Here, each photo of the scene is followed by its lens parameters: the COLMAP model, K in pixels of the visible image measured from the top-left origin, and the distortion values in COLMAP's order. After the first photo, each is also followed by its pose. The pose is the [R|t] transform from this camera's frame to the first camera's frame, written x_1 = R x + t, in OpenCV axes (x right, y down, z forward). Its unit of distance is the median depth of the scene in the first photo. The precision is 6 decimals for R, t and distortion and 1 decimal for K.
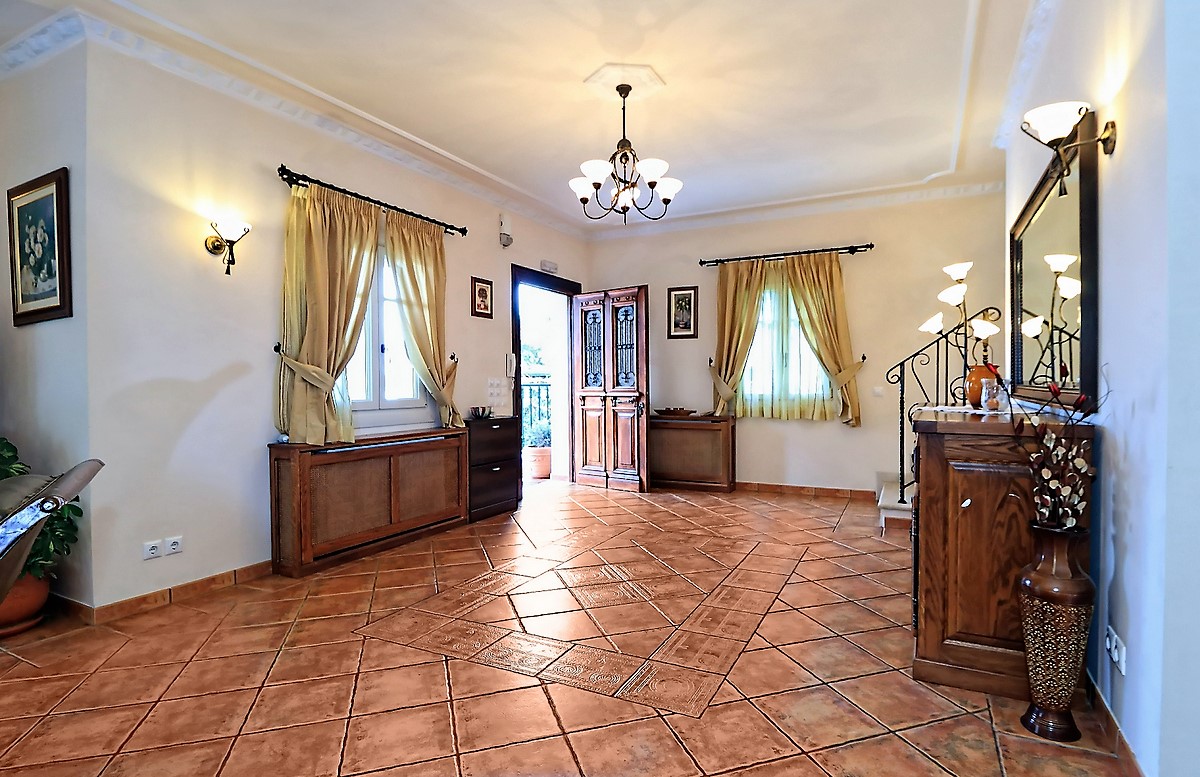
lens RADIAL K [[614.9, 0, 600.0], [0, 614.9, 388.5], [0, 0, 1]] dist [0.000191, 0.000010]
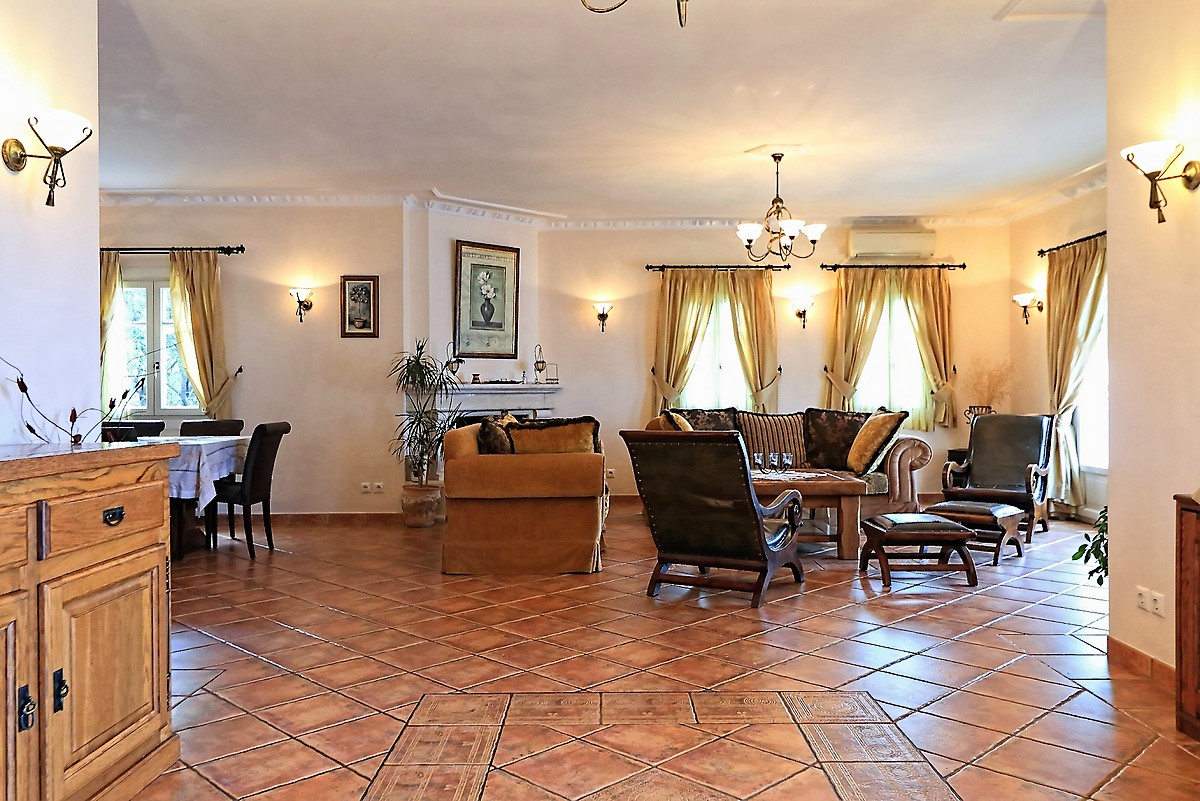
lens RADIAL K [[936.1, 0, 596.4], [0, 936.1, 394.6], [0, 0, 1]] dist [0.013727, -0.004229]
pose [[-0.890553, 0.011883, -0.454725, 0.459957], [0.004010, 0.999825, 0.018276, -0.018665], [0.454862, 0.014452, -0.890444, 1.875605]]
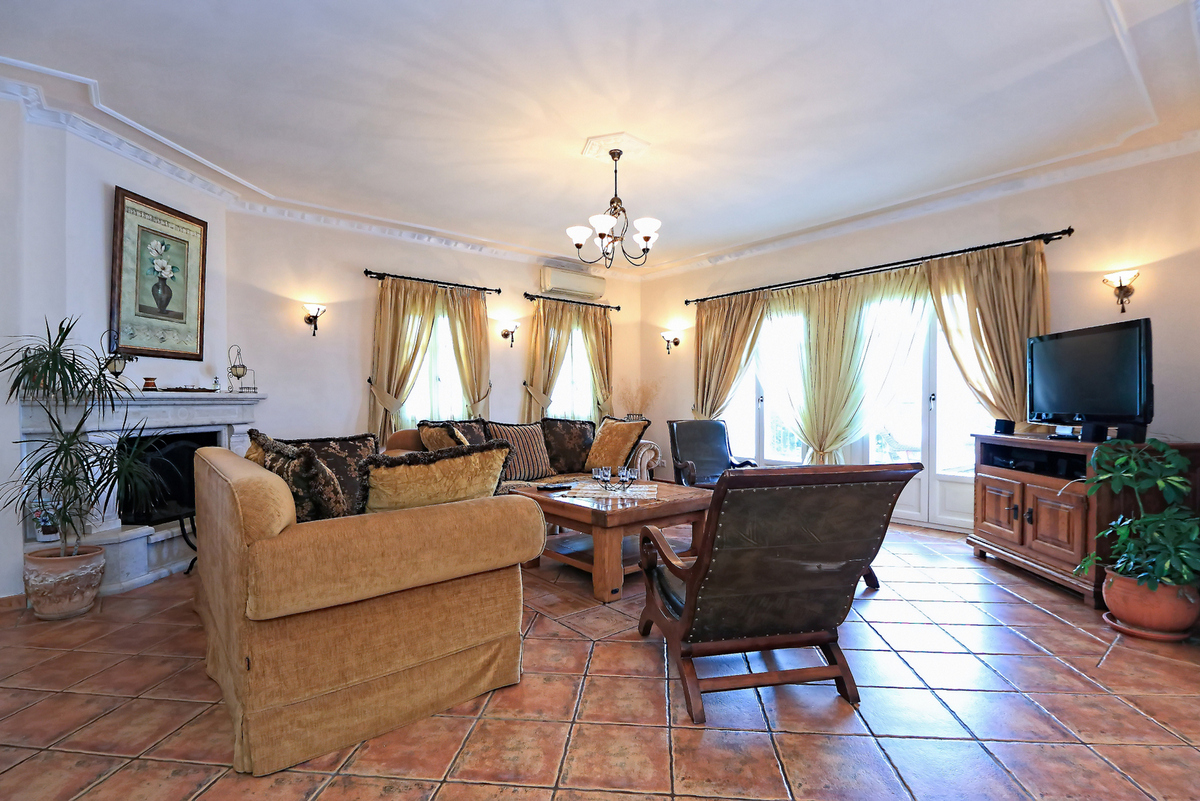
lens RADIAL K [[554.4, 0, 607.8], [0, 554.4, 411.7], [0, 0, 1]] dist [0.000629, -0.012530]
pose [[-0.382347, 0.022300, -0.923750, 0.346651], [-0.007456, 0.999602, 0.027217, -0.007859], [0.923989, 0.017294, -0.382029, 1.236730]]
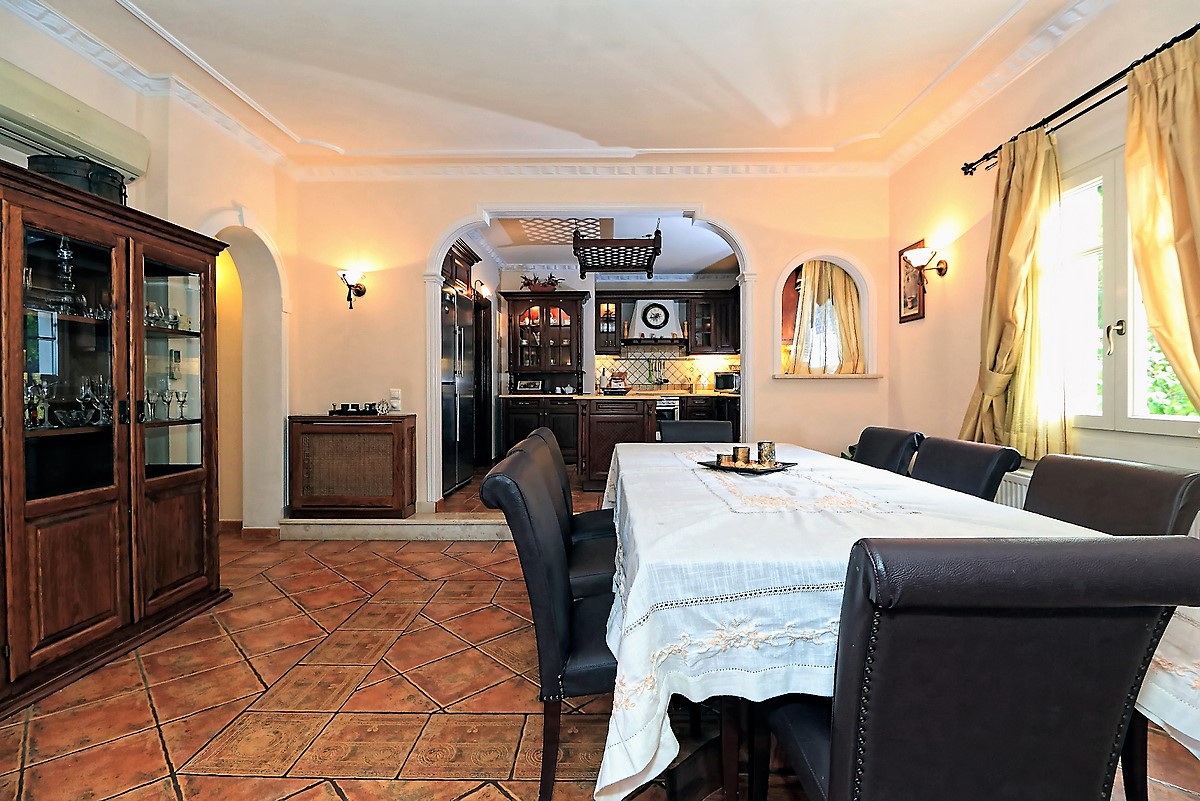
lens RADIAL K [[550.6, 0, 599.9], [0, 550.6, 396.2], [0, 0, 1]] dist [0.002251, -0.012463]
pose [[-0.456791, -0.006269, 0.889552, 0.238629], [0.015246, 0.999773, 0.014875, -0.002500], [-0.889443, 0.020357, -0.456592, 0.895322]]
